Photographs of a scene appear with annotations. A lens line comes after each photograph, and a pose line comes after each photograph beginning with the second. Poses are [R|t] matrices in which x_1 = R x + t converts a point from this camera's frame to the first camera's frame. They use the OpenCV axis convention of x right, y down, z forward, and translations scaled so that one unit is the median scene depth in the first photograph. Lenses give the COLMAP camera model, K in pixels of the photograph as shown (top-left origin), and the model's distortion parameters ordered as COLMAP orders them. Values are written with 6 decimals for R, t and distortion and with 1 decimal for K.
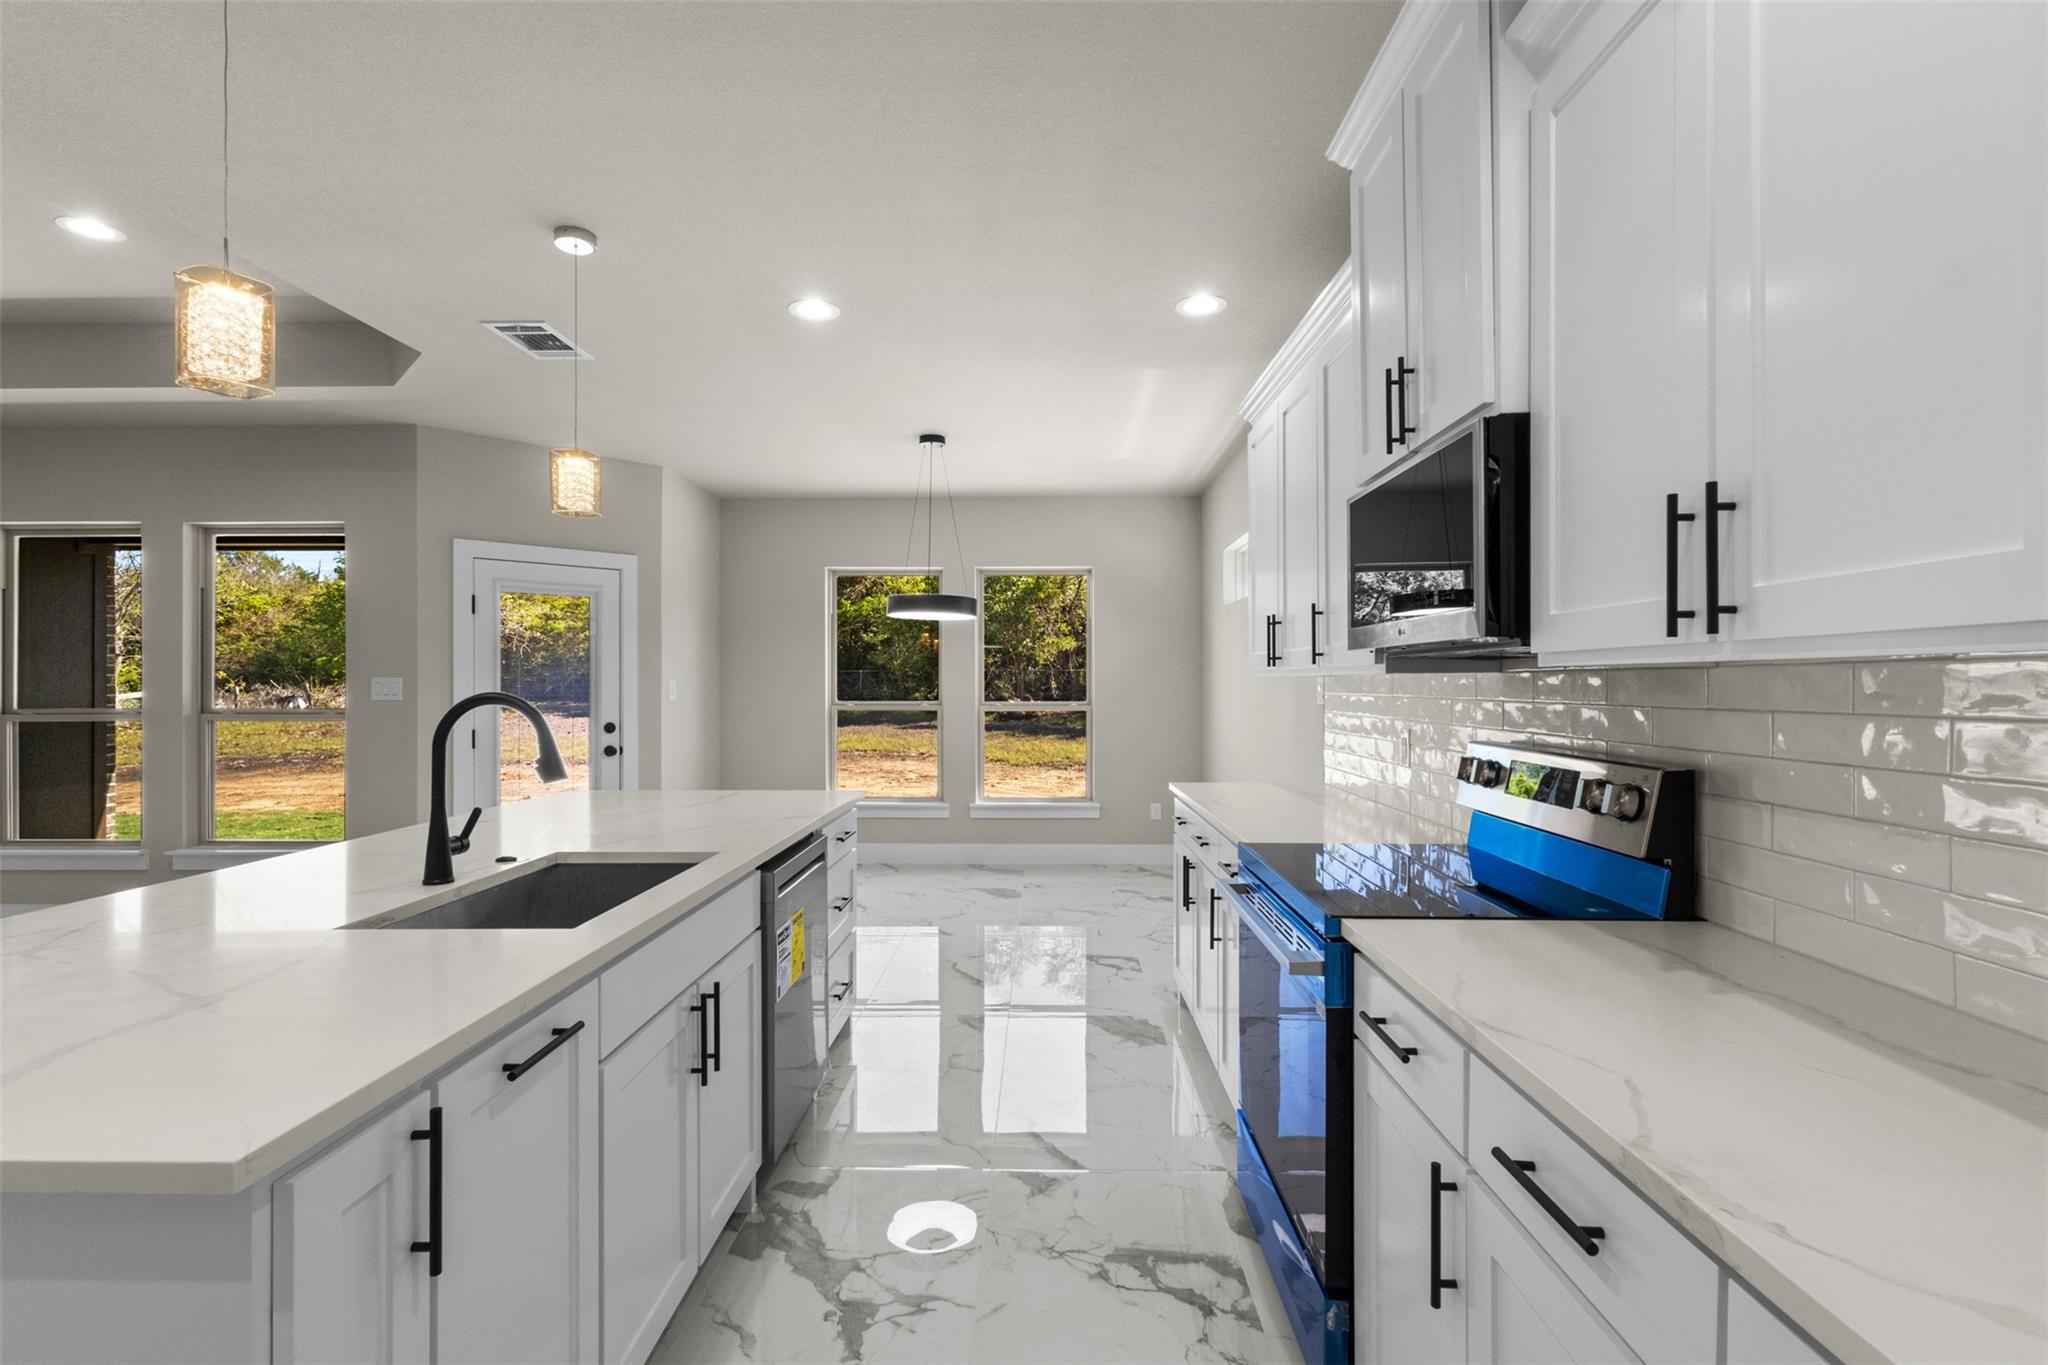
lens RADIAL K [[932.9, 0, 1024.0], [0, 932.9, 682.5], [0, 0, 1]] dist [-0.002481, -0.000640]
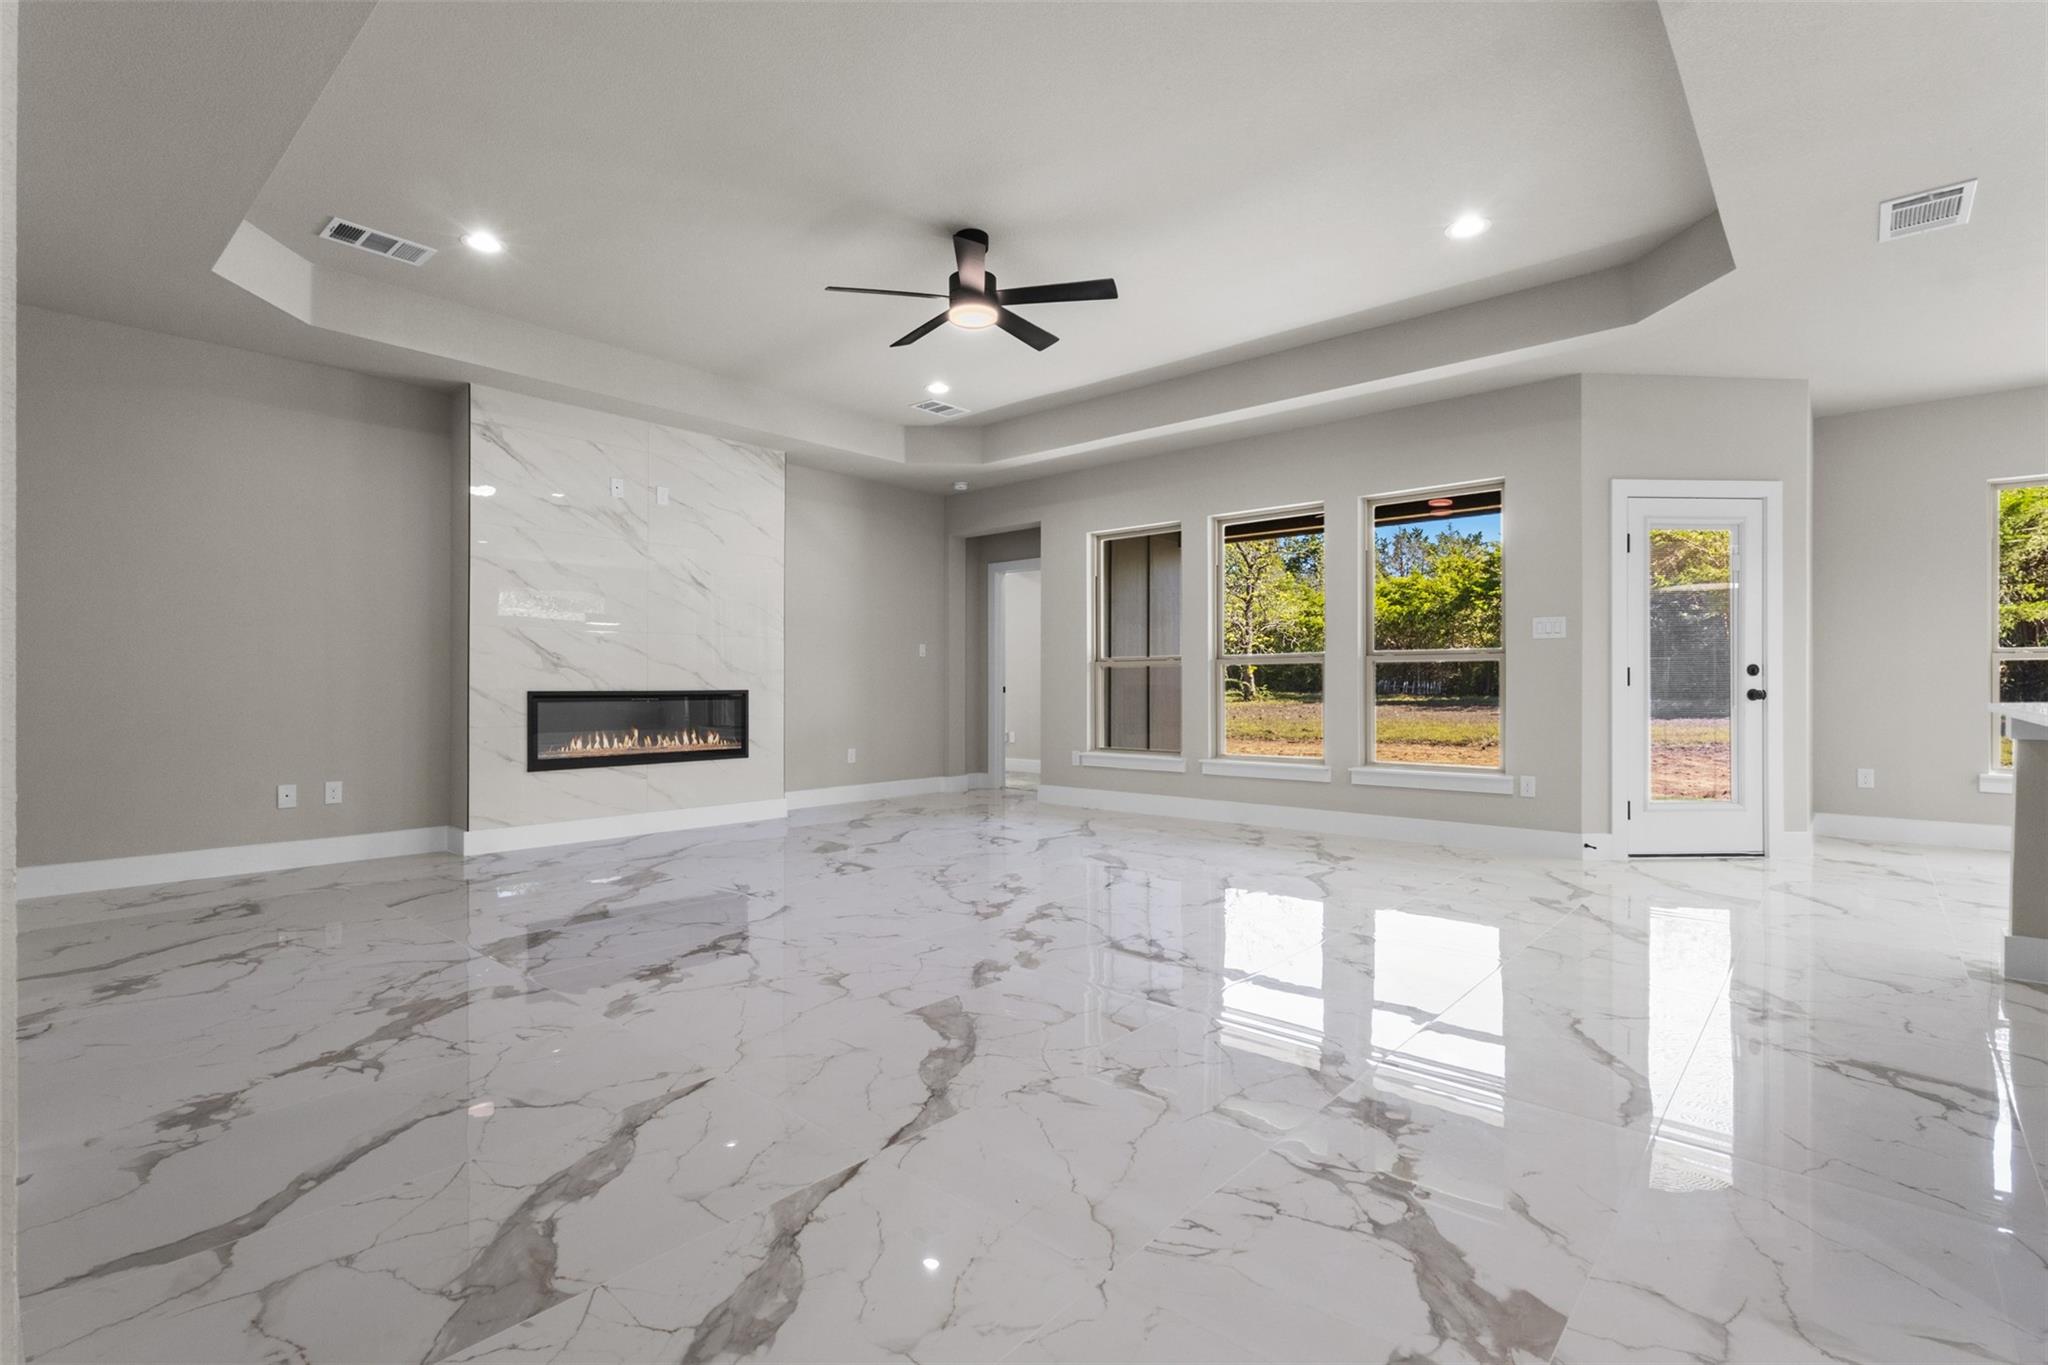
lens RADIAL K [[948.0, 0, 1030.1], [0, 948.0, 683.6], [0, 0, 1]] dist [-0.000109, 0.000822]
pose [[0.764016, -0.001871, -0.645194, -0.376570], [0.002254, 0.999997, -0.000231, 0.059459], [0.645193, -0.001277, 0.764018, -0.179374]]
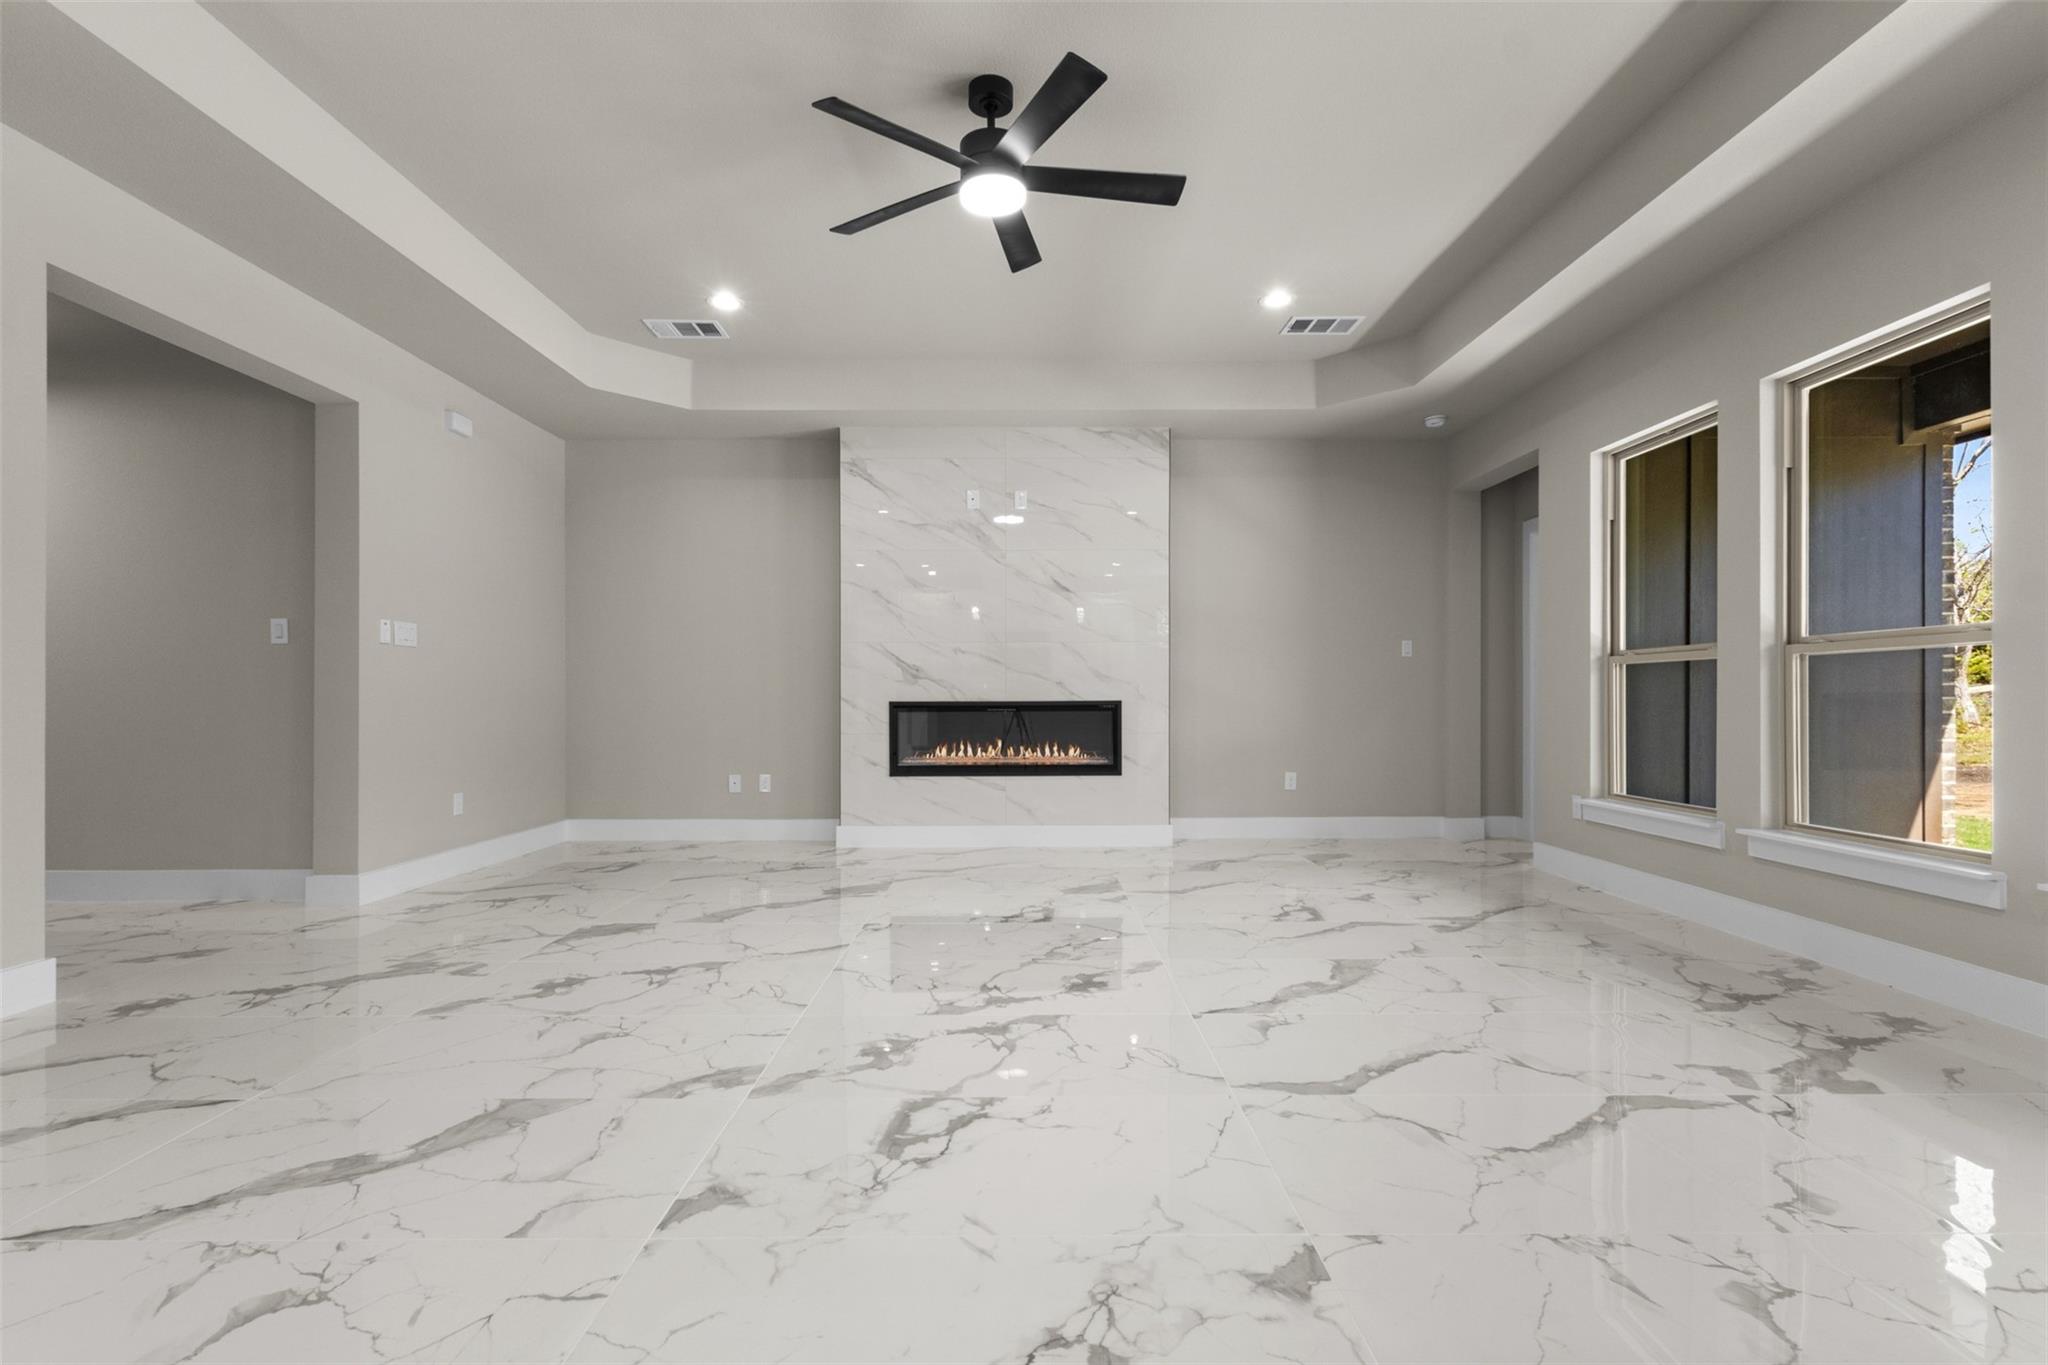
lens RADIAL K [[957.6, 0, 1019.7], [0, 957.6, 690.4], [0, 0, 1]] dist [0.005458, -0.001282]
pose [[0.020613, -0.006563, -0.999766, -0.335002], [0.005685, 0.999963, -0.006448, 0.061739], [0.999771, -0.005551, 0.020650, 0.350246]]
